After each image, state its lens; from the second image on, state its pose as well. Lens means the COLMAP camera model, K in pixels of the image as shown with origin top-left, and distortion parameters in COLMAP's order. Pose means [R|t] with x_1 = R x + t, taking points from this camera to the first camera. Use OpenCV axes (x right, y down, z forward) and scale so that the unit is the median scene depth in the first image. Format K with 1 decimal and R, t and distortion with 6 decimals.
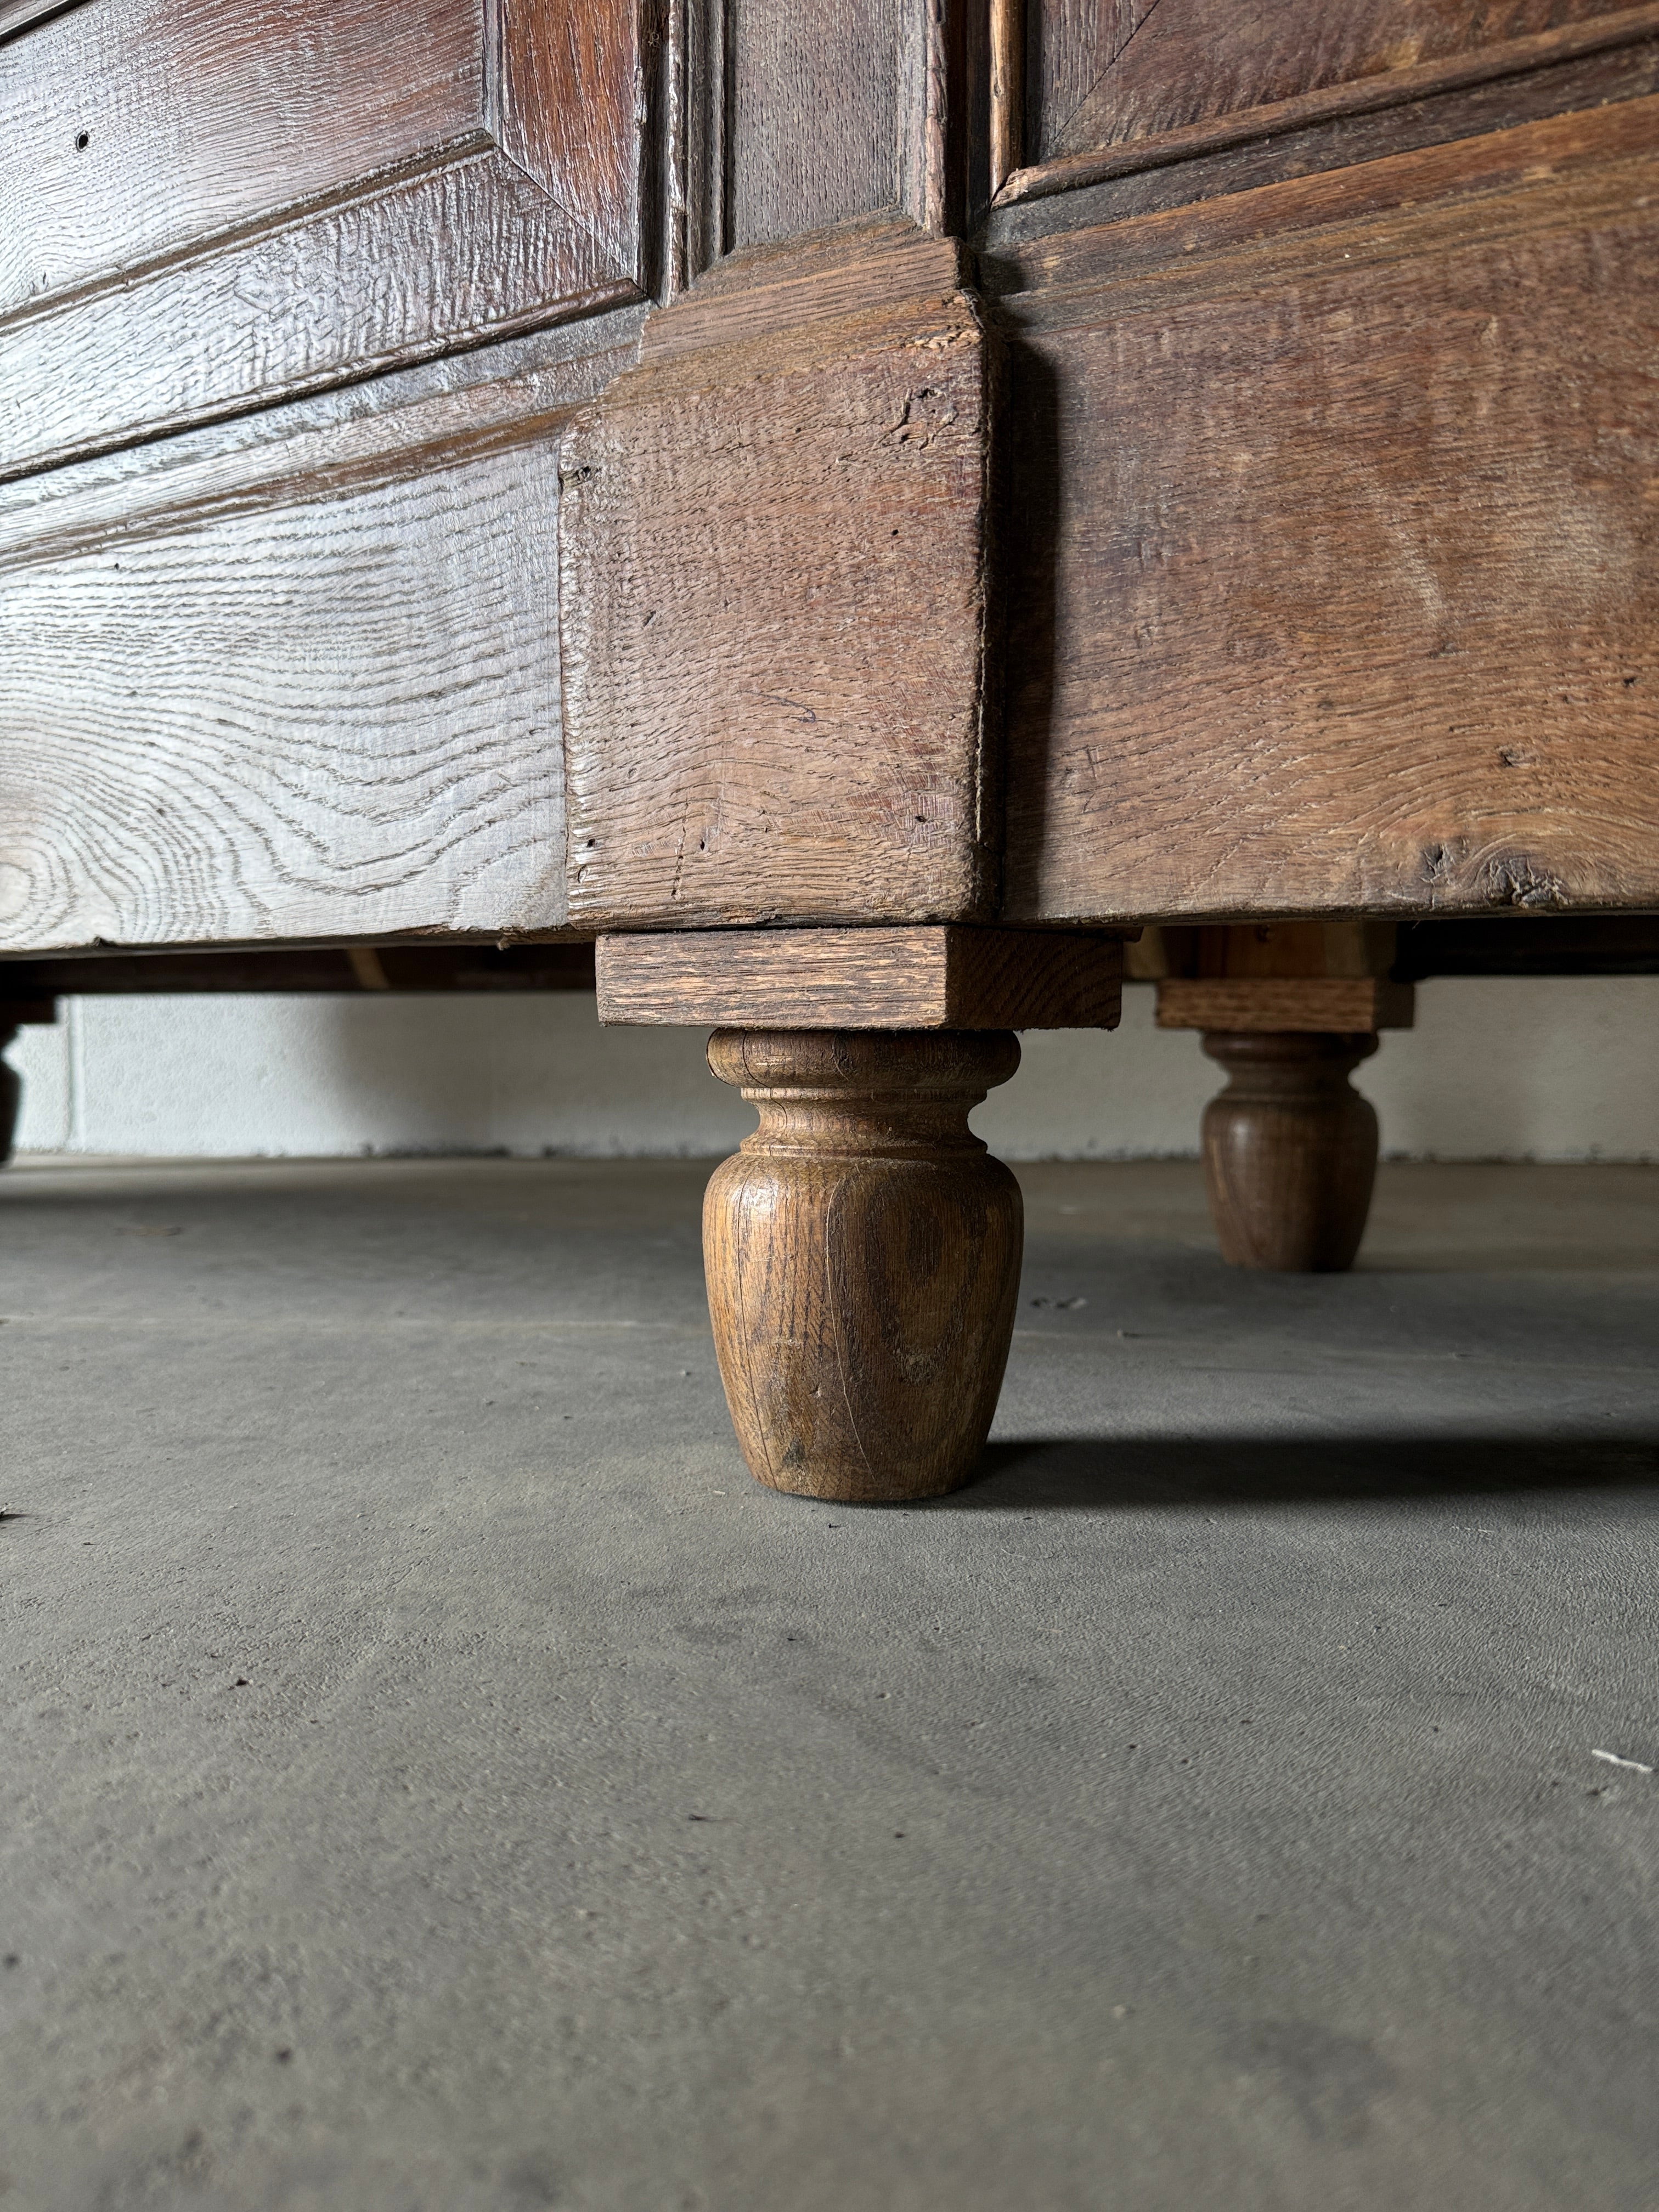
lens RADIAL K [[1566.3, 0, 833.6], [0, 1566.3, 1106.7], [0, 0, 1]] dist [0.016794, -0.022234]
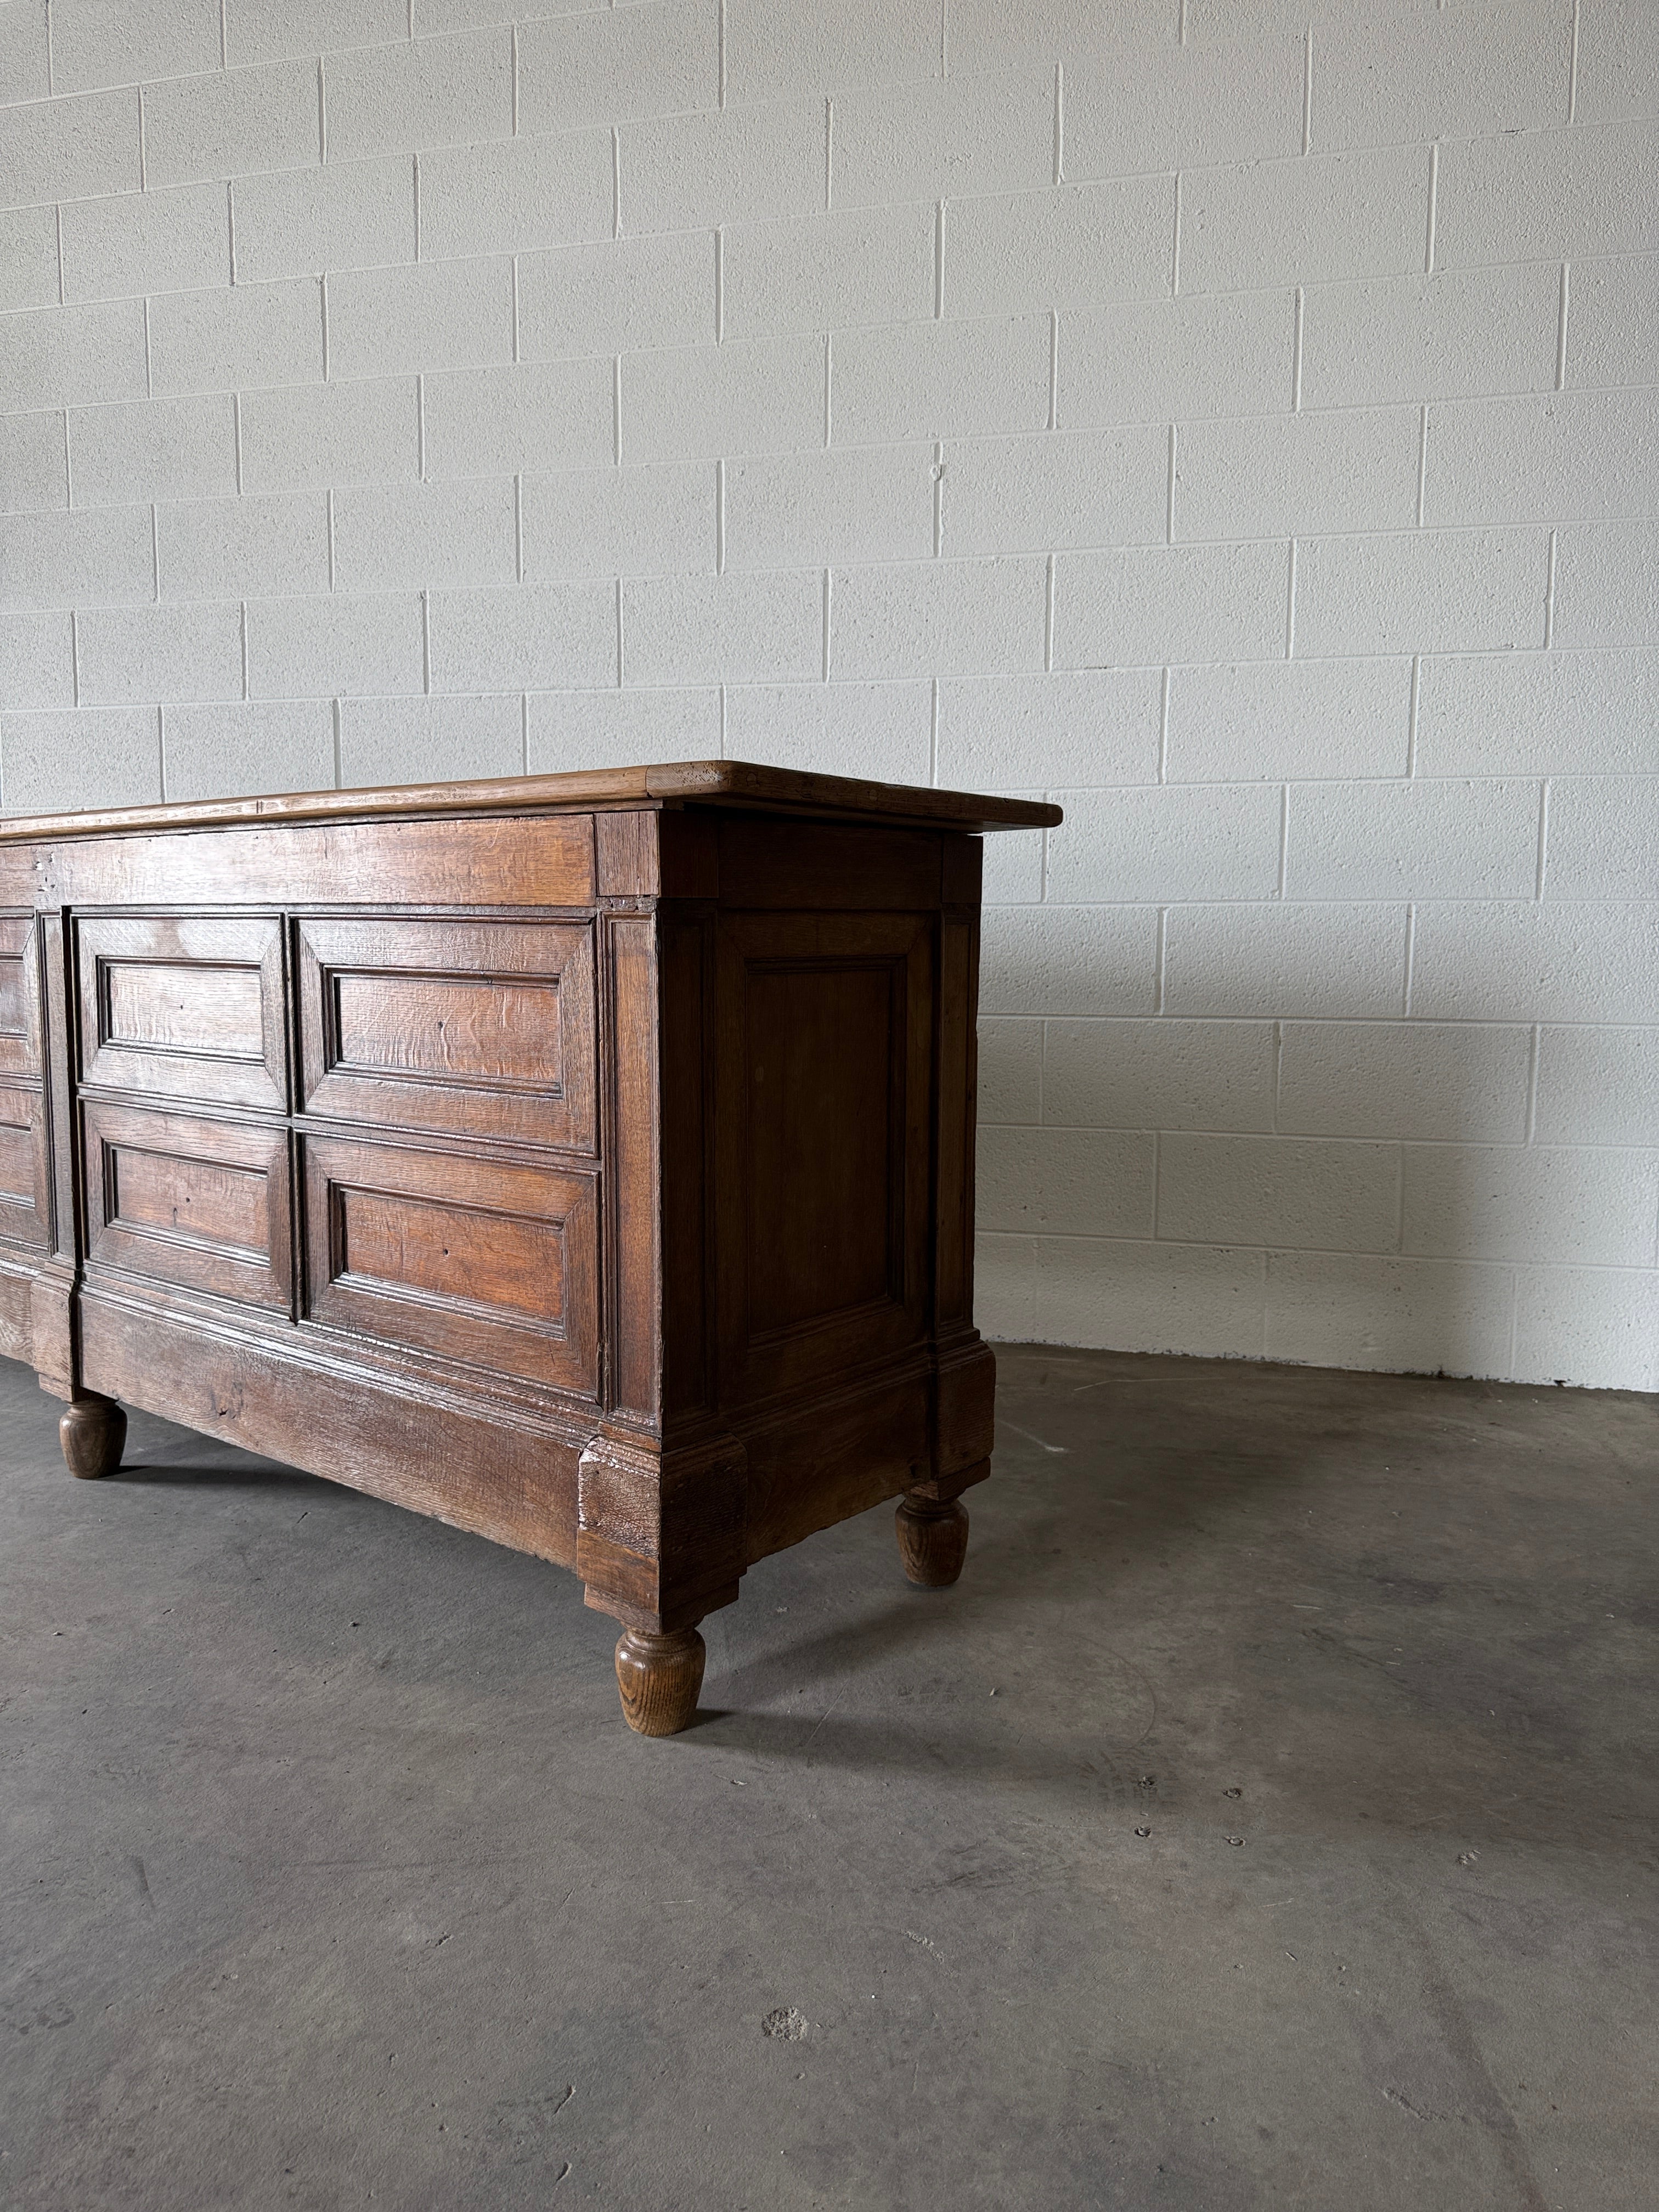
lens RADIAL K [[1574.6, 0, 823.6], [0, 1574.6, 1106.0], [0, 0, 1]] dist [0.025829, -0.032519]
pose [[0.984597, 0.024425, -0.173125, 3.829549], [-0.015326, 0.998439, 0.053700, -1.508904], [0.174167, -0.050220, 0.983435, -4.291348]]
